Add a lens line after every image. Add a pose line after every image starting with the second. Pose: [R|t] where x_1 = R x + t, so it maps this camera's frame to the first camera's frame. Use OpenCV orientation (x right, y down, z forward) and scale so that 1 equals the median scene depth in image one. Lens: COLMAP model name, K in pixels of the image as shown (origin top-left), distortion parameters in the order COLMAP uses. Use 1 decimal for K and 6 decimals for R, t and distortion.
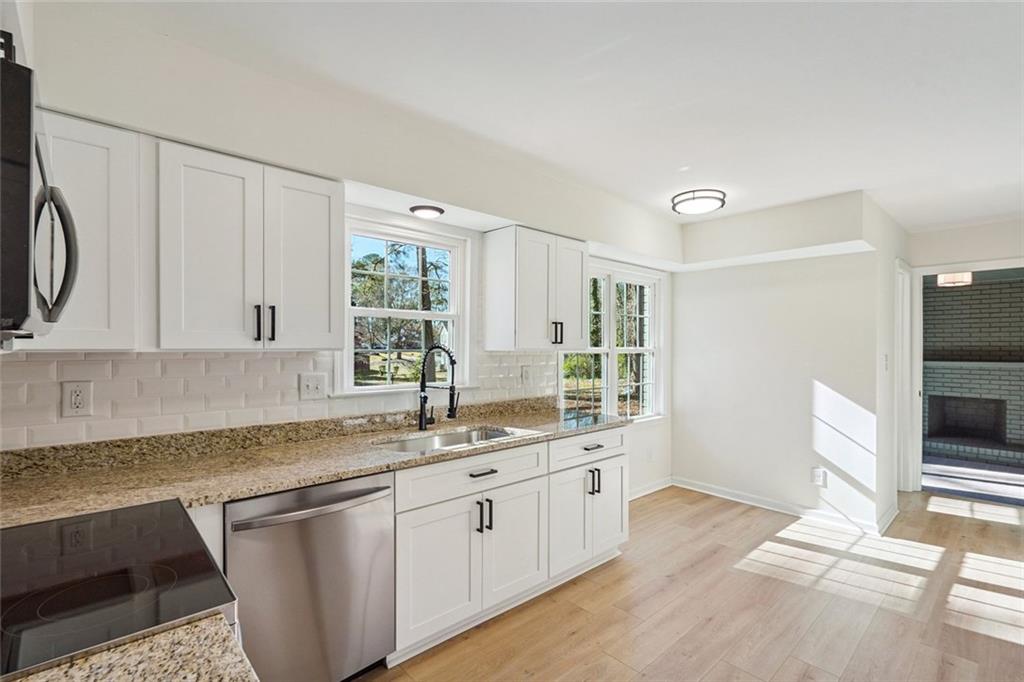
lens RADIAL K [[473.4, 0, 511.4], [0, 473.4, 347.4], [0, 0, 1]] dist [0.006349, 0.000908]
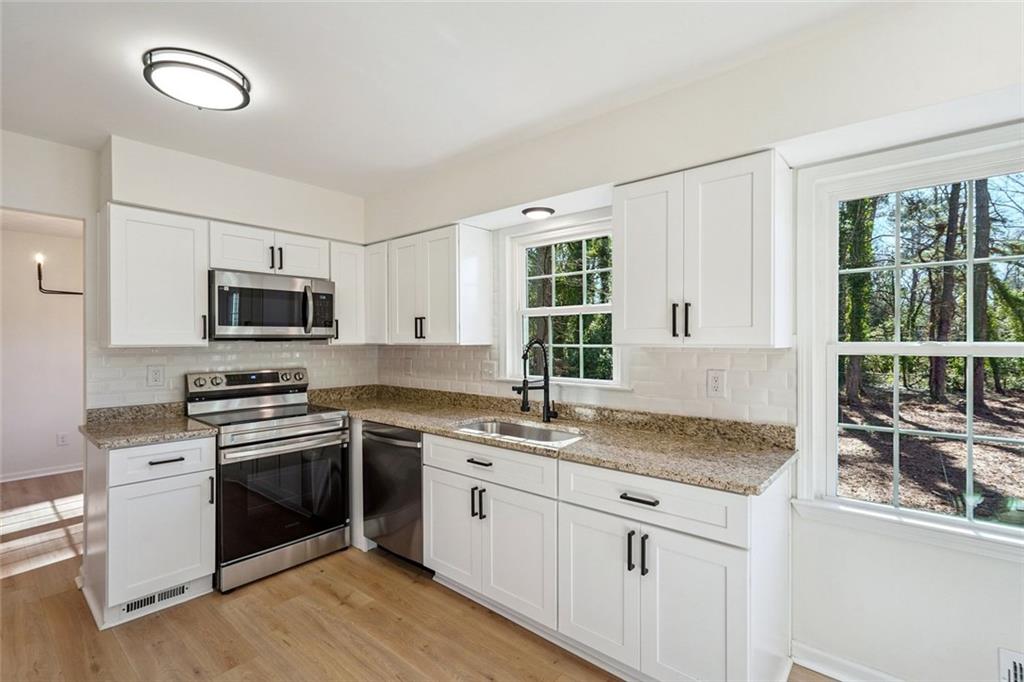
lens RADIAL K [[473.4, 0, 501.9], [0, 473.4, 342.6], [0, 0, 1]] dist [0.006349, 0.000908]
pose [[0.110488, -0.002253, -0.993875, 0.659900], [-0.003574, 0.999990, -0.002664, 0.002951], [0.993871, 0.003846, 0.110479, 0.623221]]
